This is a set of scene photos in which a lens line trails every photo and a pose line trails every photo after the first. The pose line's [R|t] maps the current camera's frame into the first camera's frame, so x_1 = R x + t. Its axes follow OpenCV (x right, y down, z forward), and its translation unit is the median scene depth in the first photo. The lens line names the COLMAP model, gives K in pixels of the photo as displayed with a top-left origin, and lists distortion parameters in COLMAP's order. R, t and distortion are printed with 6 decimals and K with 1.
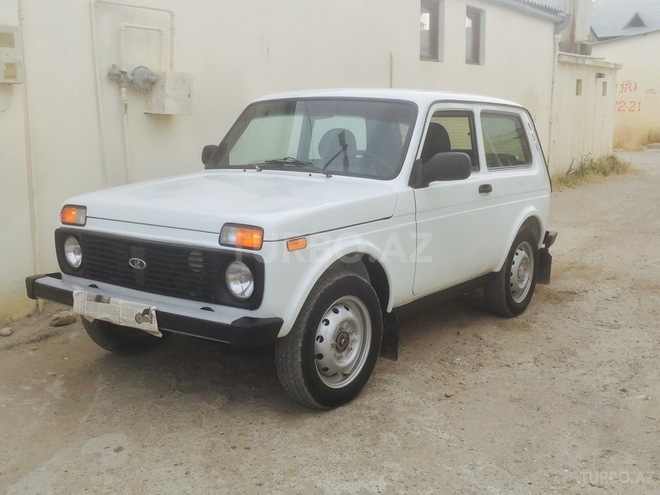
lens RADIAL K [[751.1, 0, 330.0], [0, 751.1, 247.5], [0, 0, 1]] dist [0.046839, 0.001380]
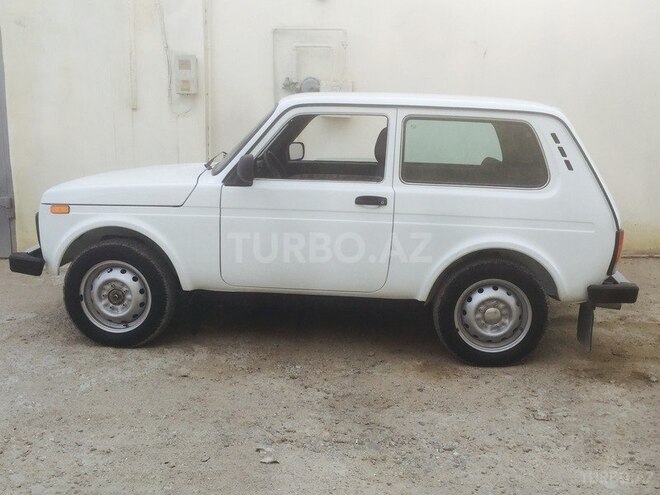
lens RADIAL K [[694.7, 0, 334.4], [0, 694.7, 239.2], [0, 0, 1]] dist [0.093477, -0.162268]
pose [[0.526443, 0.158449, -0.835315, 1.073596], [-0.161857, 0.983191, 0.084491, -0.115884], [0.834661, 0.090721, 0.543240, 0.610717]]
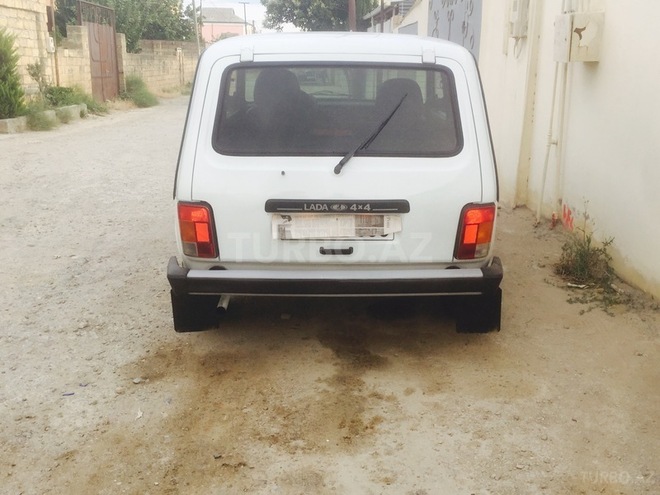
lens RADIAL K [[691.4, 0, 330.0], [0, 691.4, 247.5], [0, 0, 1]] dist [0.097474, -0.160509]
pose [[-0.809280, 0.150385, -0.567847, 0.764791], [-0.116364, 0.906477, 0.405904, -0.407937], [0.575782, 0.394568, -0.716094, 2.207693]]
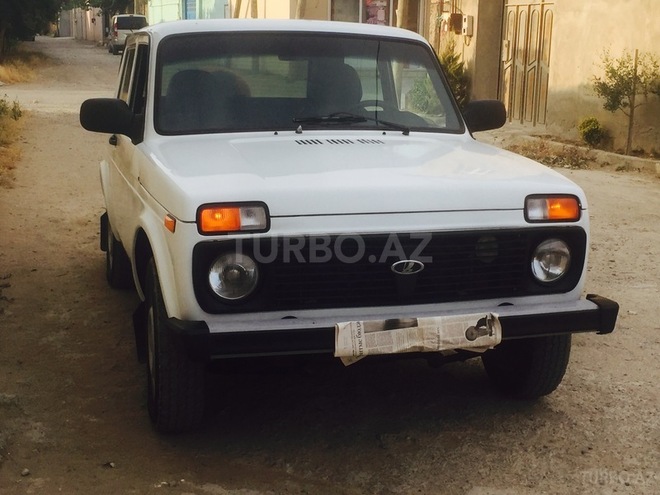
lens RADIAL K [[1000.8, 0, 330.0], [0, 1000.8, 247.5], [0, 0, 1]] dist [0.022587, 0.100208]
pose [[0.603600, -0.145426, 0.783912, -0.960327], [0.117620, 0.988708, 0.092852, -0.087357], [-0.788564, 0.036159, 0.613889, 0.424185]]
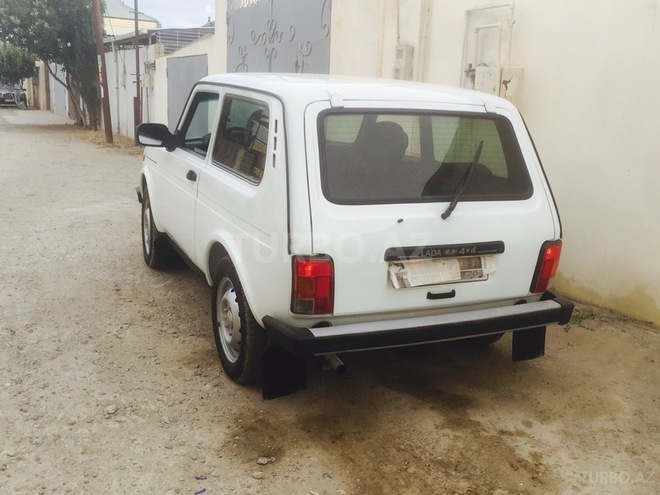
lens RADIAL K [[694.7, 0, 334.4], [0, 694.7, 239.2], [0, 0, 1]] dist [0.093477, -0.162268]
pose [[-0.485313, 0.157444, -0.860048, 1.059829], [-0.207727, 0.934726, 0.288333, -0.348659], [0.849306, 0.318587, -0.420929, 1.849750]]
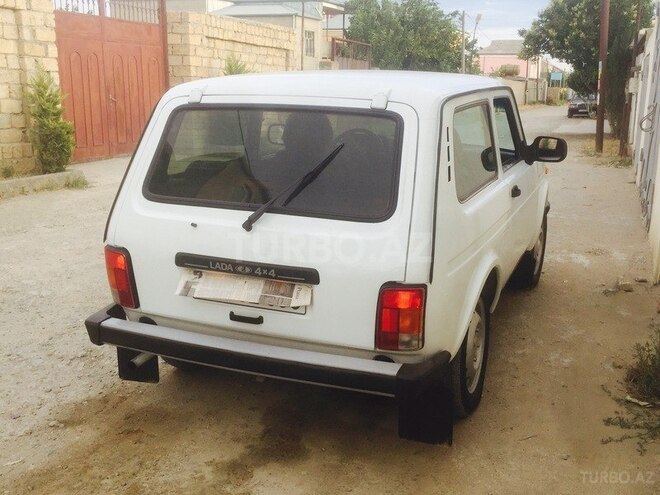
lens RADIAL K [[691.4, 0, 330.0], [0, 691.4, 247.5], [0, 0, 1]] dist [0.097474, -0.160509]
pose [[-0.975295, 0.037353, -0.217724, 0.365043], [-0.054564, 0.914327, 0.401283, -0.432286], [0.214060, 0.403250, -0.889701, 2.254905]]
